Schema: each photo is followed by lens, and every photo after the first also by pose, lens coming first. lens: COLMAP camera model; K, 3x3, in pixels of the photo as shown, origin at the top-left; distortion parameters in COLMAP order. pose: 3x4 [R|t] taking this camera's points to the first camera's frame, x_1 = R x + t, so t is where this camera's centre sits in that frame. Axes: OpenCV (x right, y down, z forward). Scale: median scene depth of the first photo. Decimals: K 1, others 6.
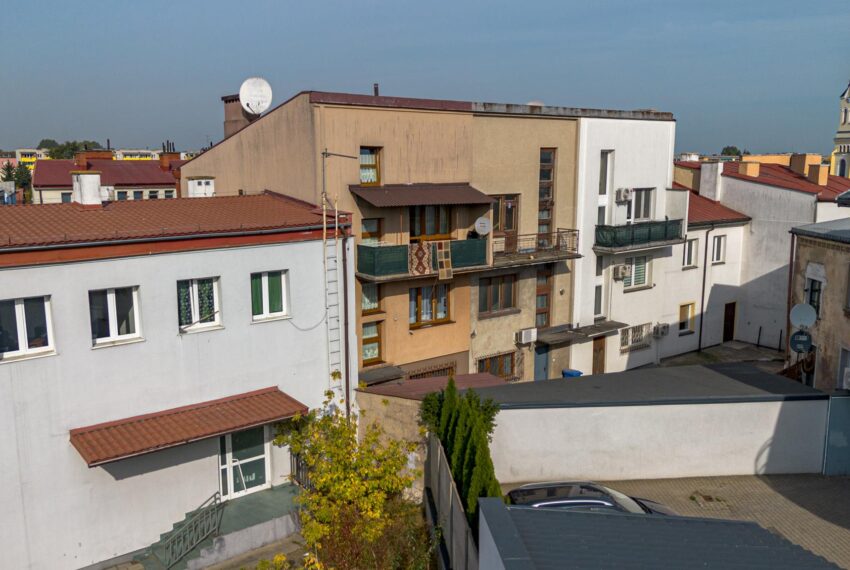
lens RADIAL K [[731.0, 0, 425.0], [0, 731.0, 285.0], [0, 0, 1]] dist [0.048214, -0.006240]
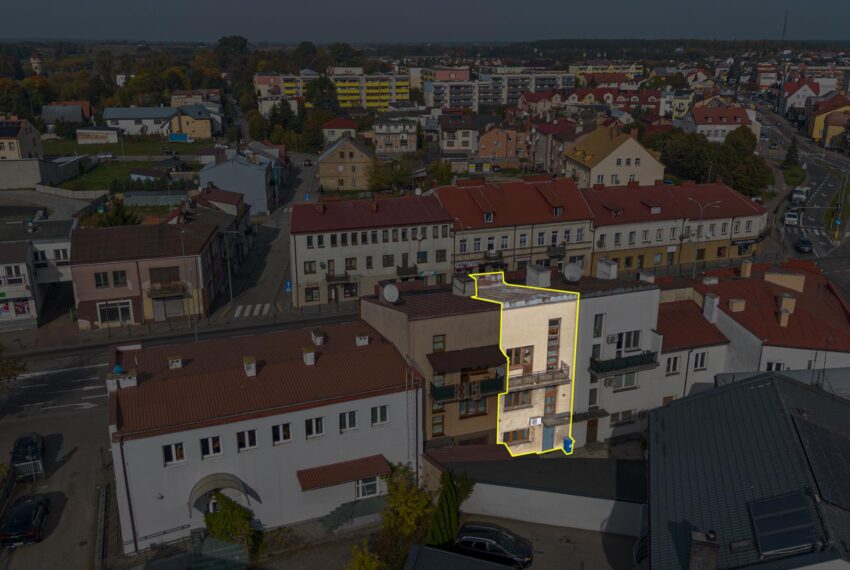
lens RADIAL K [[731.0, 0, 425.0], [0, 731.0, 285.0], [0, 0, 1]] dist [0.048214, -0.006240]
pose [[0.950769, 0.091925, -0.295952, 0.436495], [-0.051647, 0.988639, 0.141159, -0.564246], [0.305566, -0.118924, 0.944715, -0.821624]]
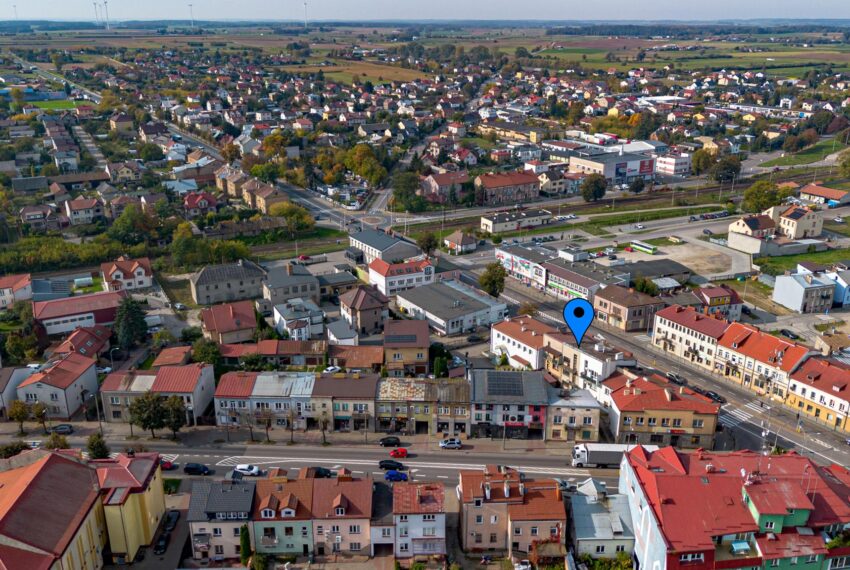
lens RADIAL K [[731.0, 0, 425.0], [0, 731.0, 285.0], [0, 0, 1]] dist [0.048214, -0.006240]
pose [[-0.102952, 0.325454, -0.939936, 6.367045], [-0.168915, 0.925512, 0.338961, -2.814892], [0.980239, 0.193666, -0.040309, -0.040179]]
